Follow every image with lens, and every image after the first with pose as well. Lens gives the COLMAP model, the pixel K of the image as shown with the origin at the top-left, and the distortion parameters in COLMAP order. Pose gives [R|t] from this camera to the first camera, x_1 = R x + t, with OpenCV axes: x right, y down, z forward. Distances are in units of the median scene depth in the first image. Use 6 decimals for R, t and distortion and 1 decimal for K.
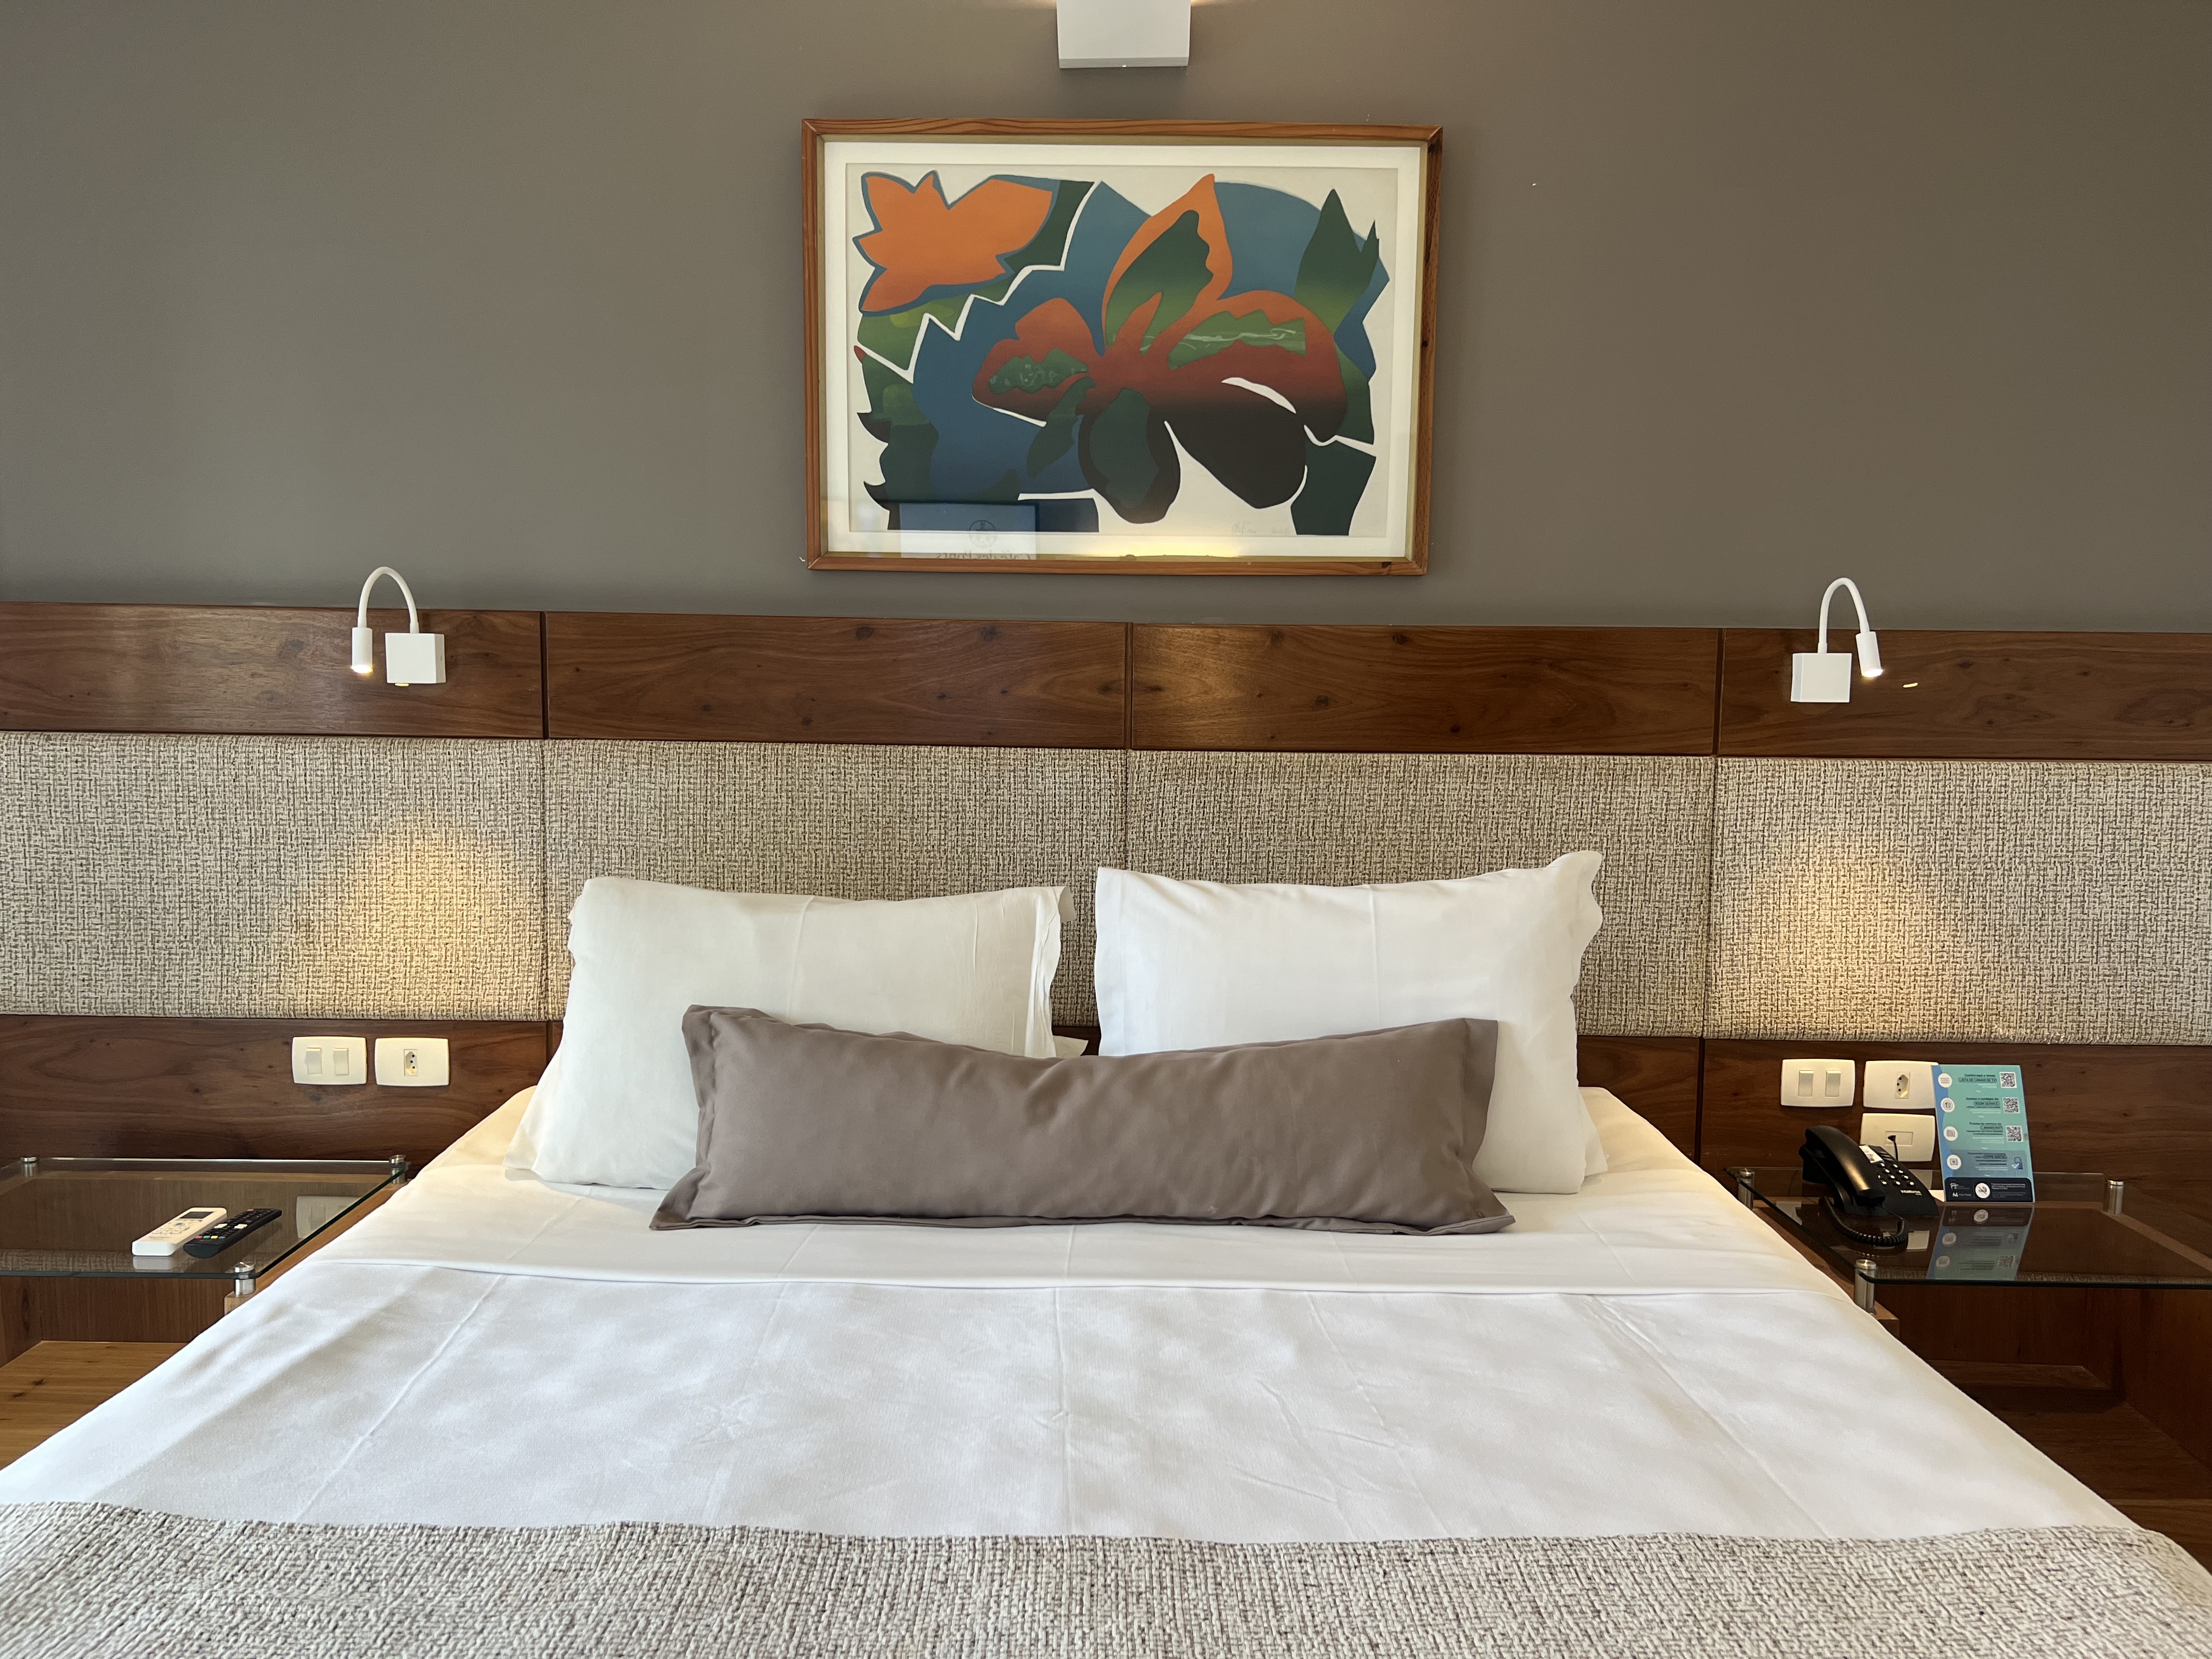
lens RADIAL K [[1678.3, 0, 1105.1], [0, 1678.3, 832.2], [0, 0, 1]] dist [0.035305, -0.013244]
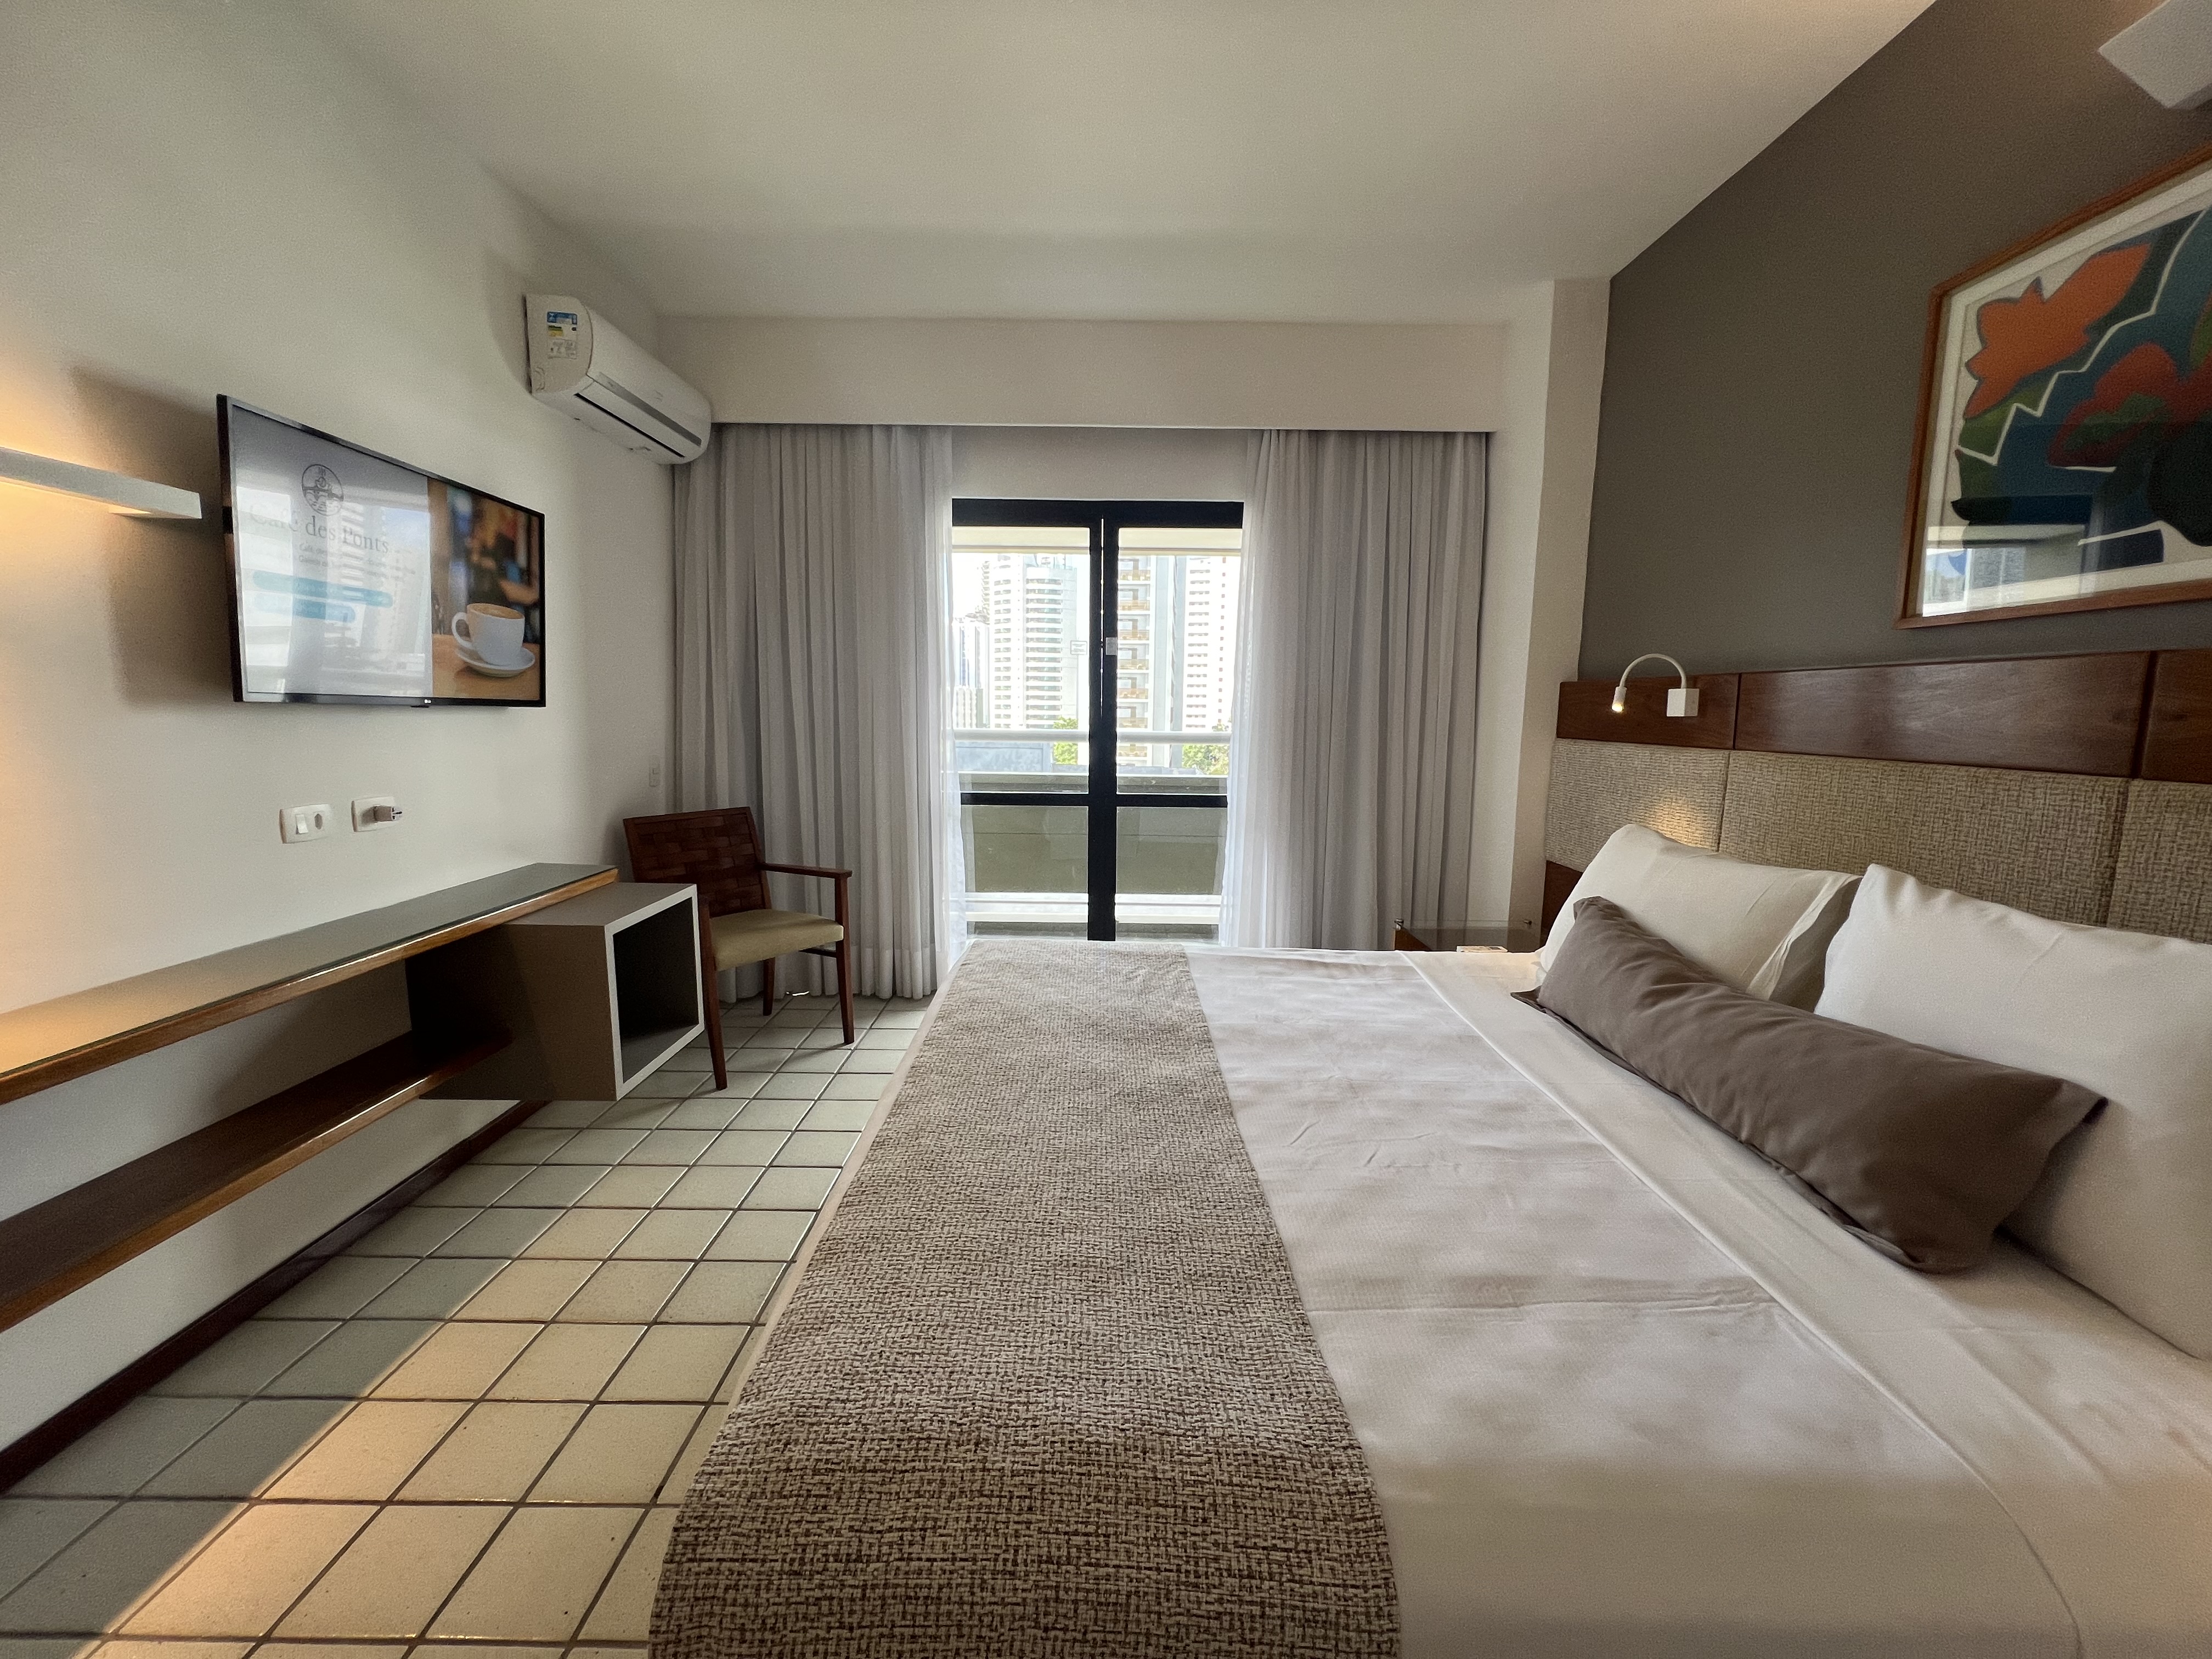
lens RADIAL K [[887.9, 0, 1105.2], [0, 887.9, 818.6], [0, 0, 1]] dist [-0.014156, -0.000553]
pose [[-0.013447, 0.108272, -0.994030, 0.710723], [-0.098731, 0.989118, 0.109073, -0.028447], [0.995023, 0.099609, -0.002611, 0.512639]]
